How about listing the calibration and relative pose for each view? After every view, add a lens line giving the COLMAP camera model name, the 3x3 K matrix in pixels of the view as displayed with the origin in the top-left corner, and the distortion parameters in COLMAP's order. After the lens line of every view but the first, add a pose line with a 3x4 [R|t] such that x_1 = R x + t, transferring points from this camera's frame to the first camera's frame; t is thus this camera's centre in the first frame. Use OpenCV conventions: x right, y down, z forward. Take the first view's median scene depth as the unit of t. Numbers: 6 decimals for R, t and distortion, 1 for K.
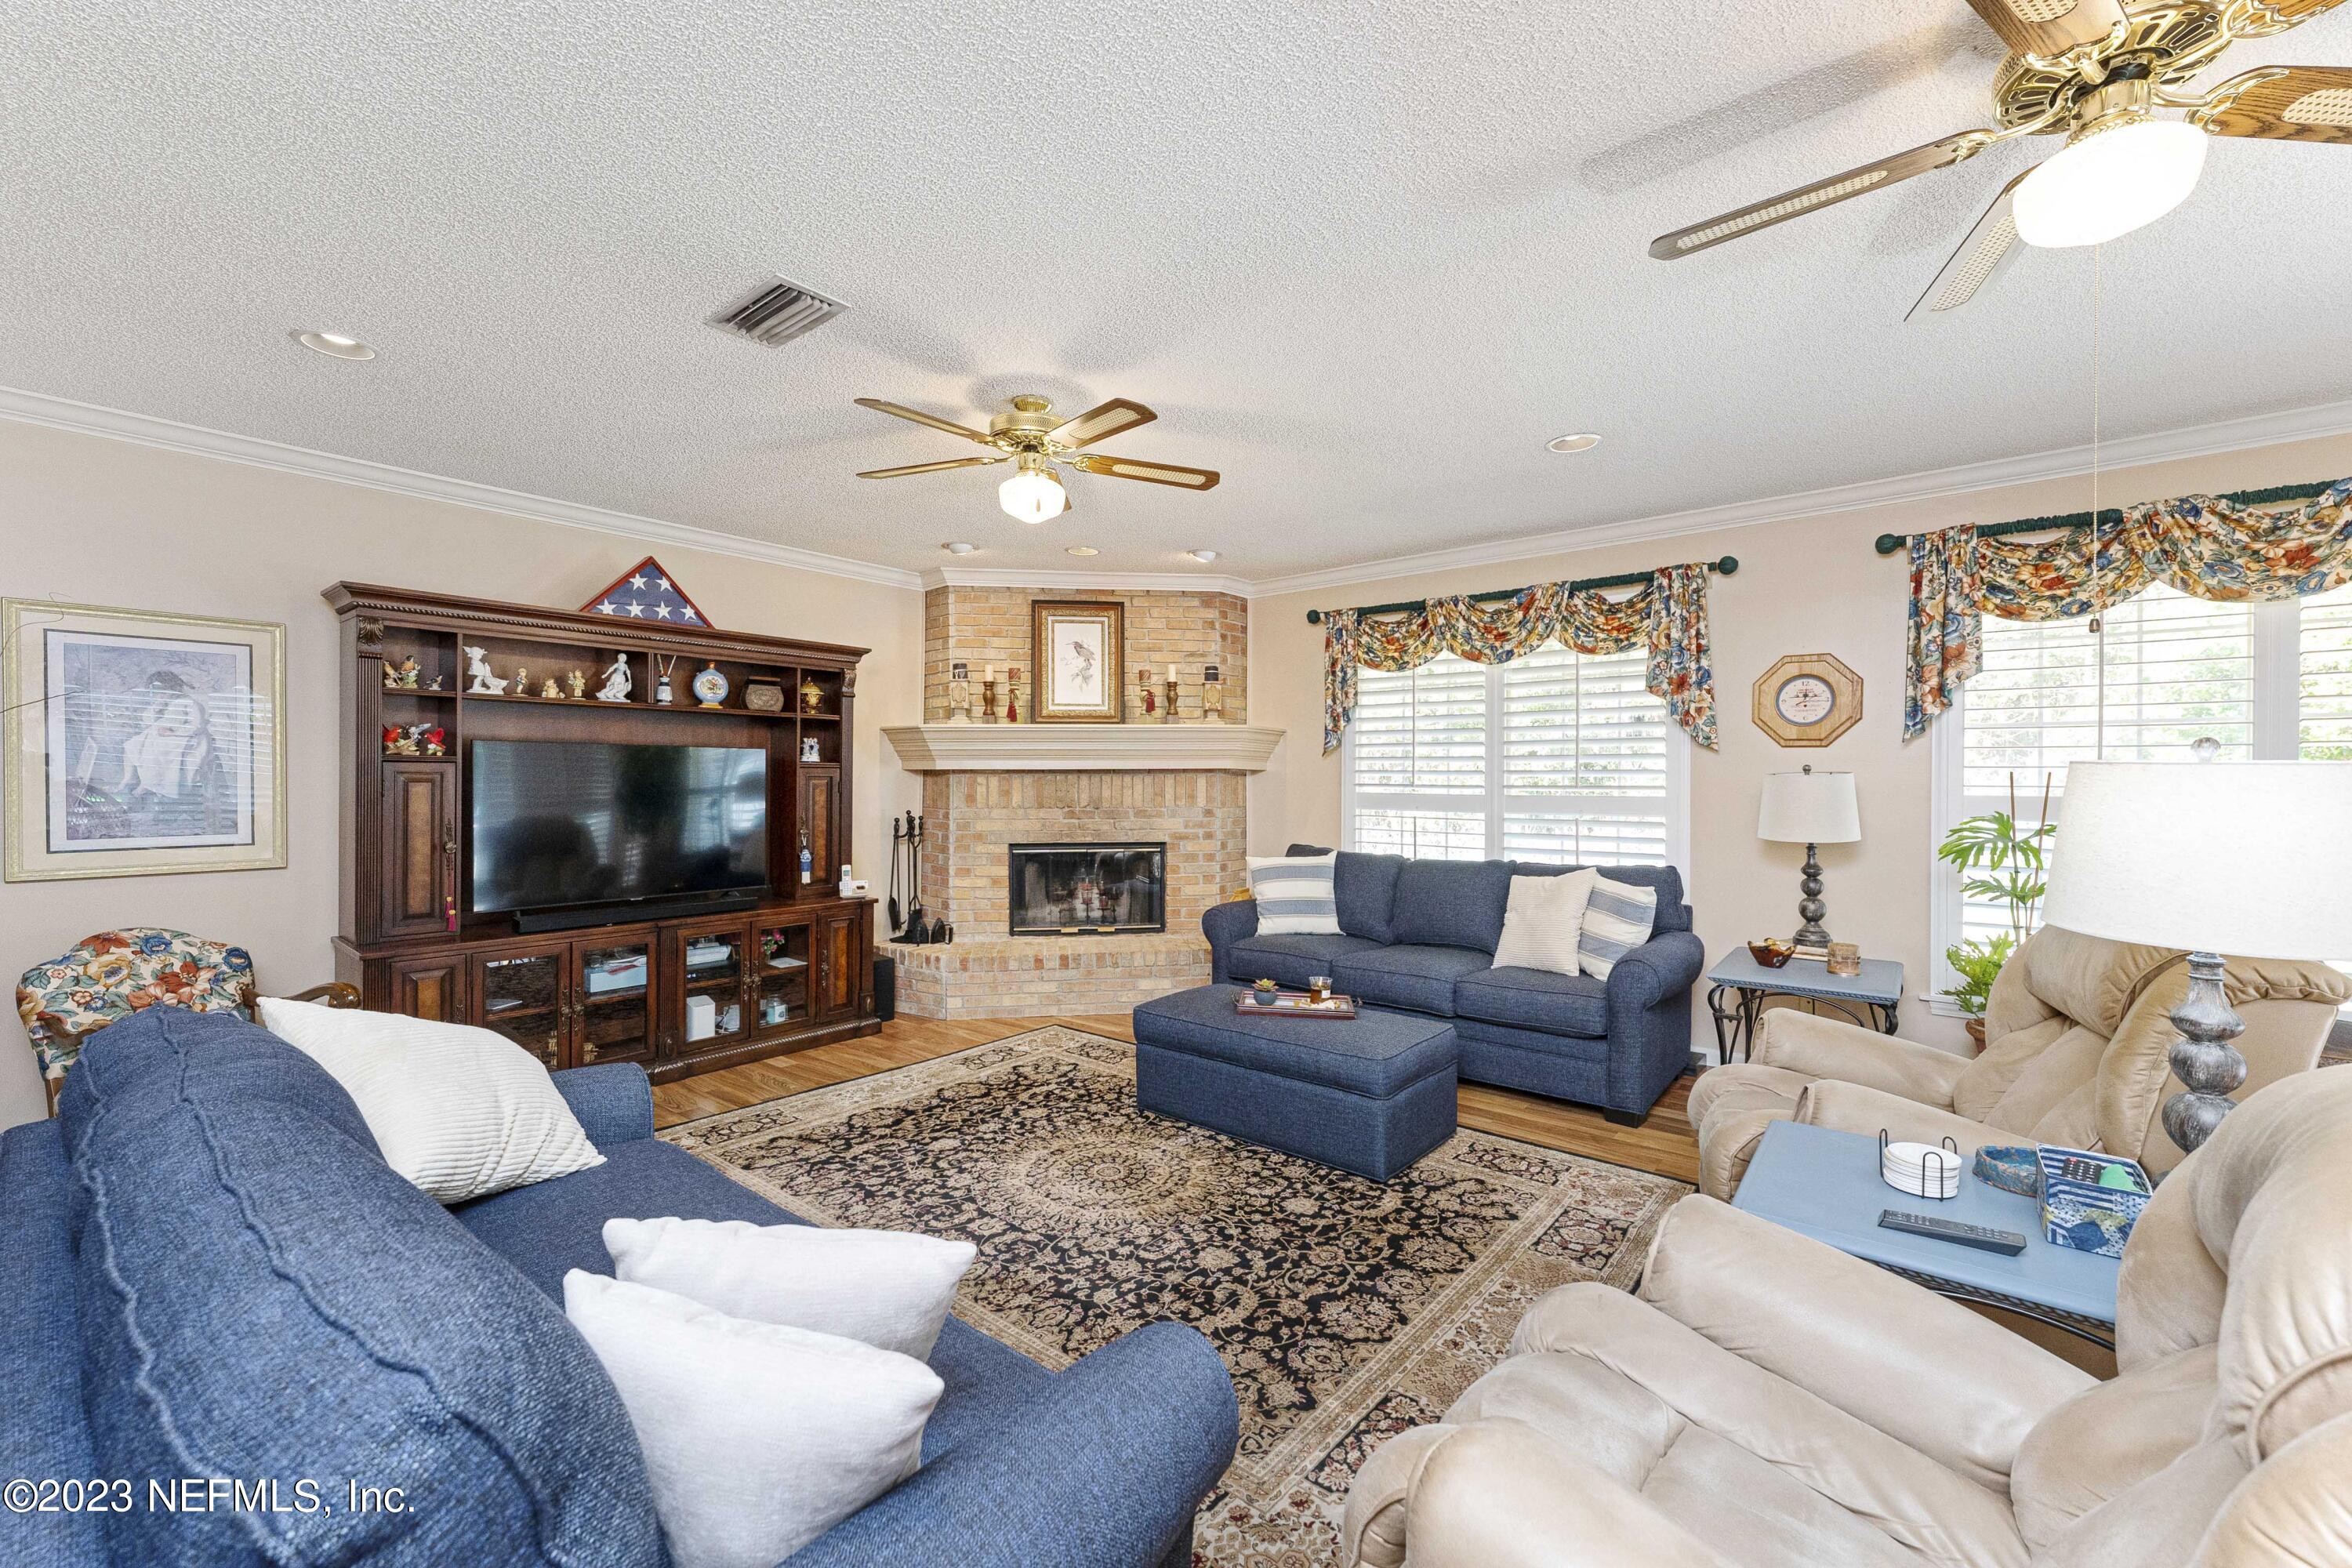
lens RADIAL K [[947.5, 0, 1178.2], [0, 947.5, 780.2], [0, 0, 1]] dist [0.000905, -0.000085]
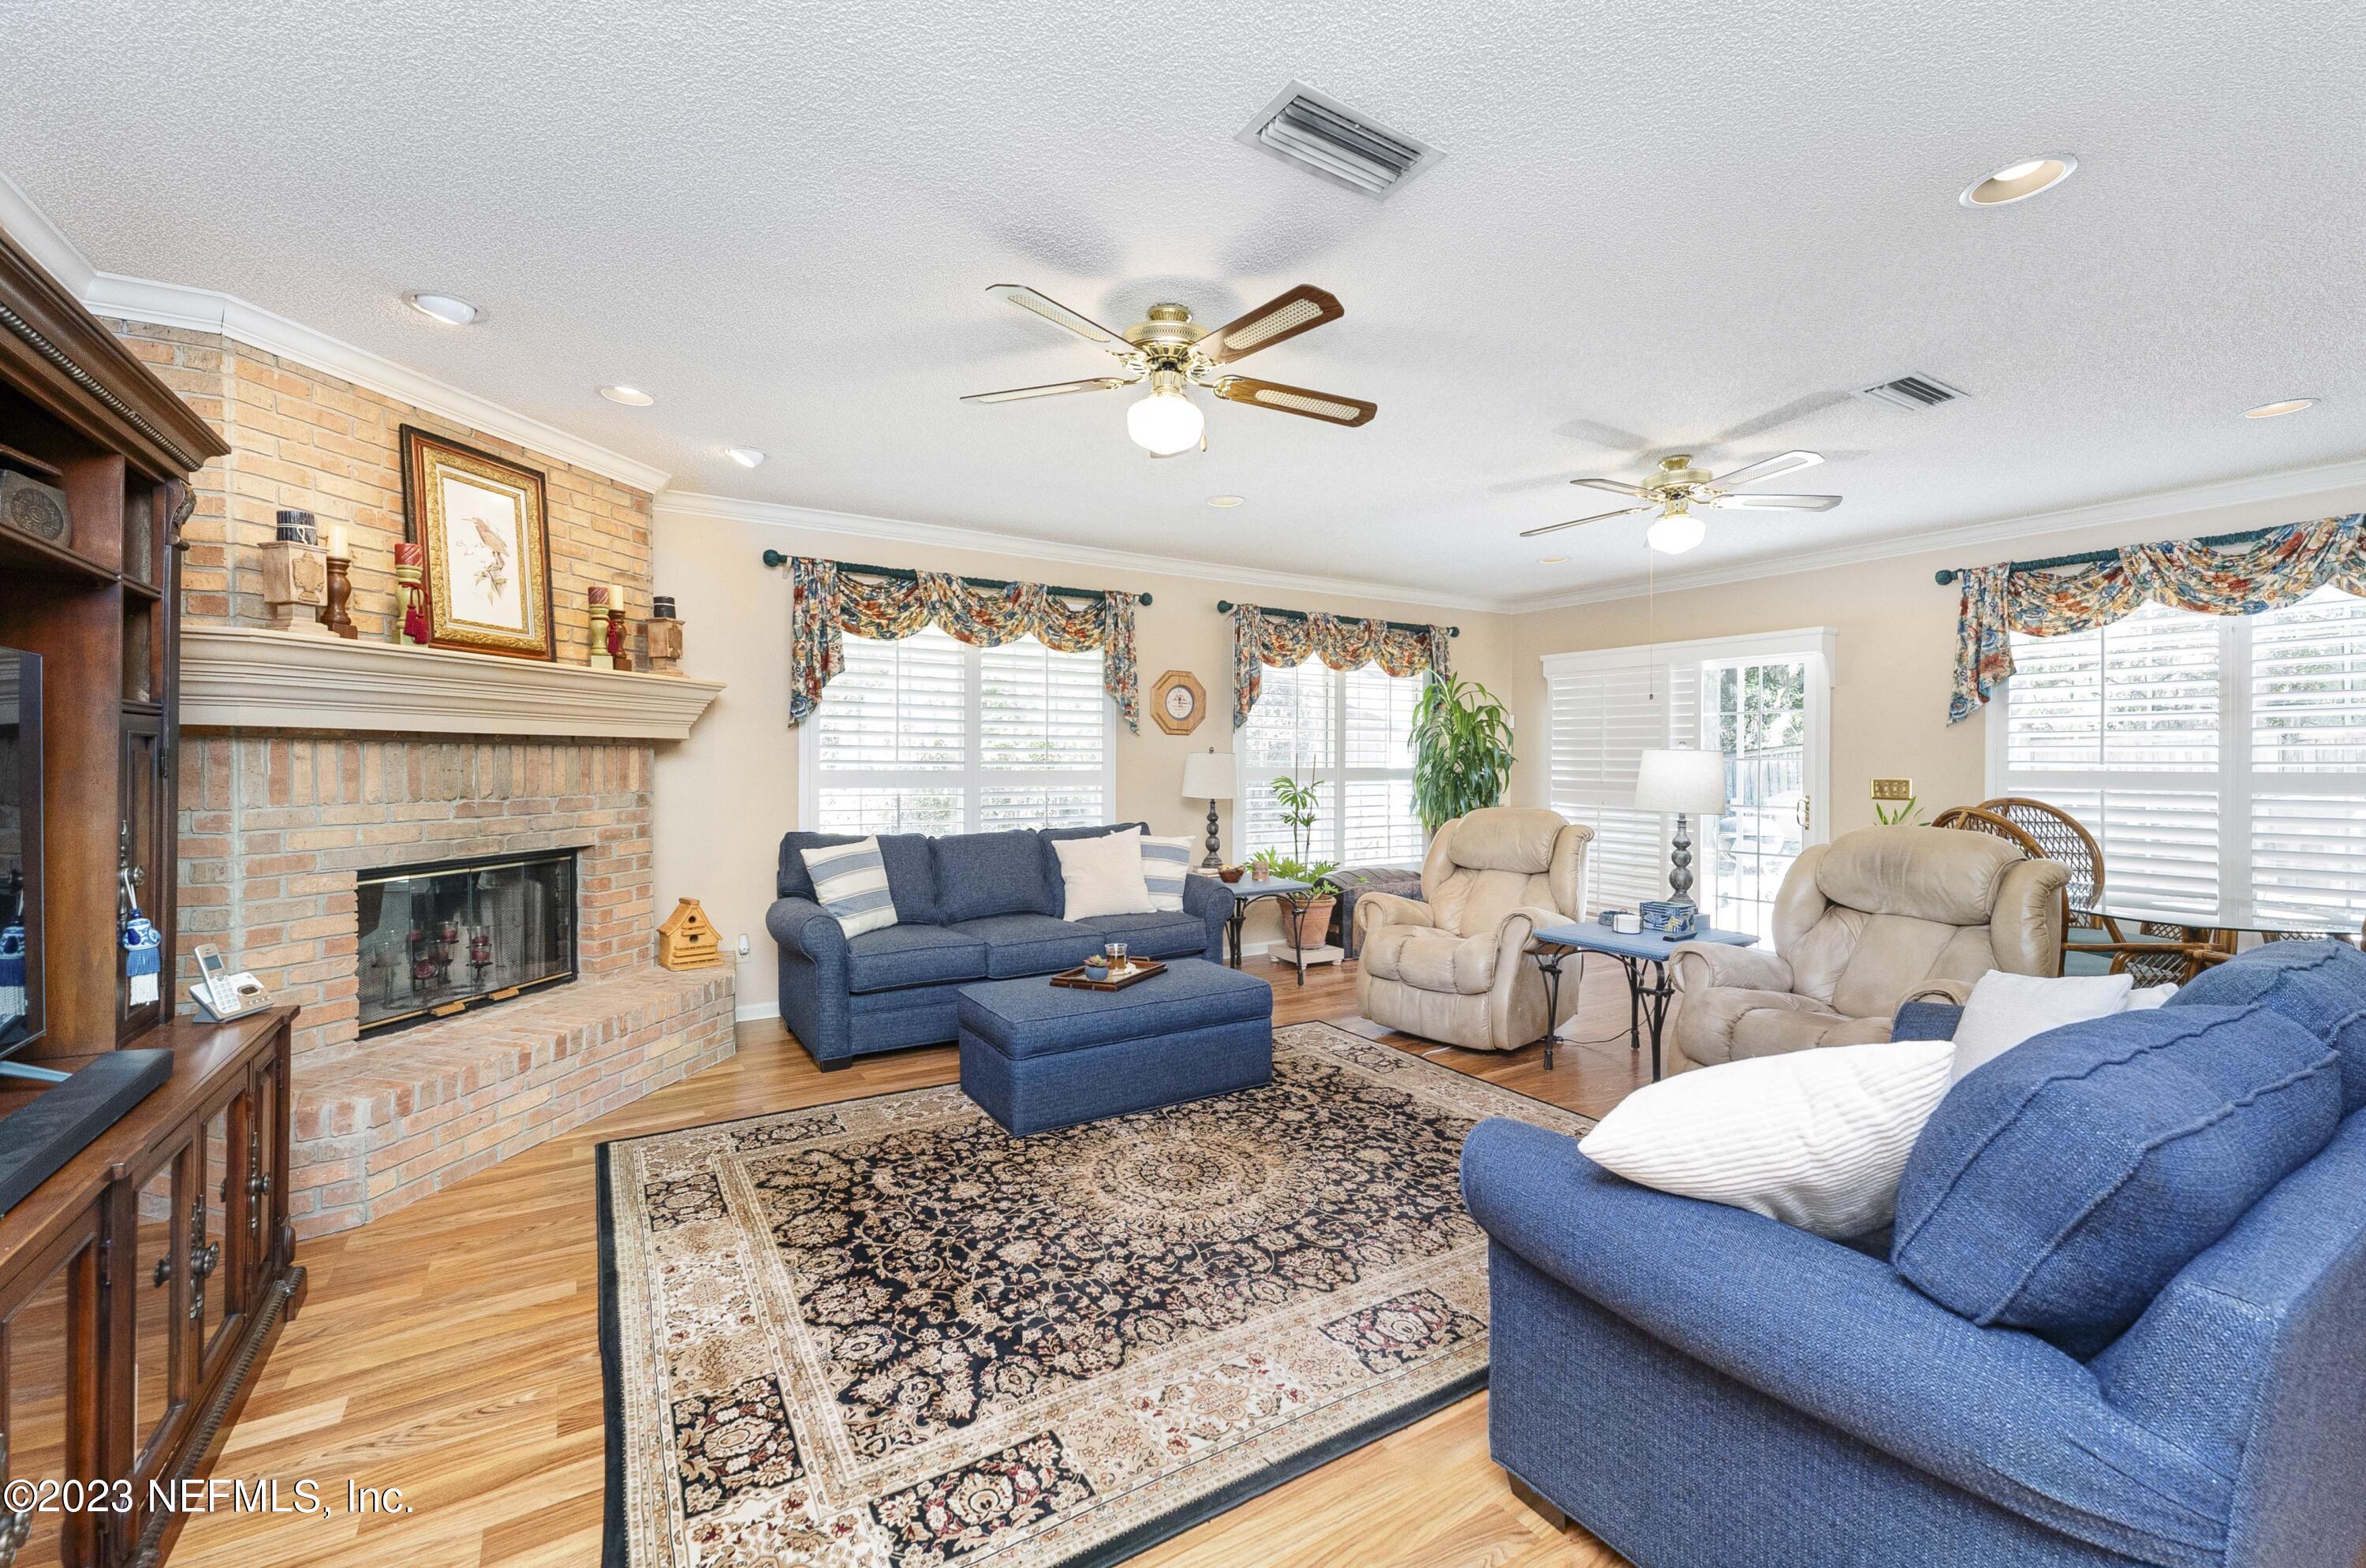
lens RADIAL K [[964.1, 0, 1181.8], [0, 964.1, 771.2], [0, 0, 1]] dist [0.002619, -0.000192]
pose [[0.317532, -0.008325, 0.948211, -0.787842], [-0.003726, 0.999943, 0.010027, 0.006311], [-0.948240, -0.006717, 0.317483, 0.563857]]
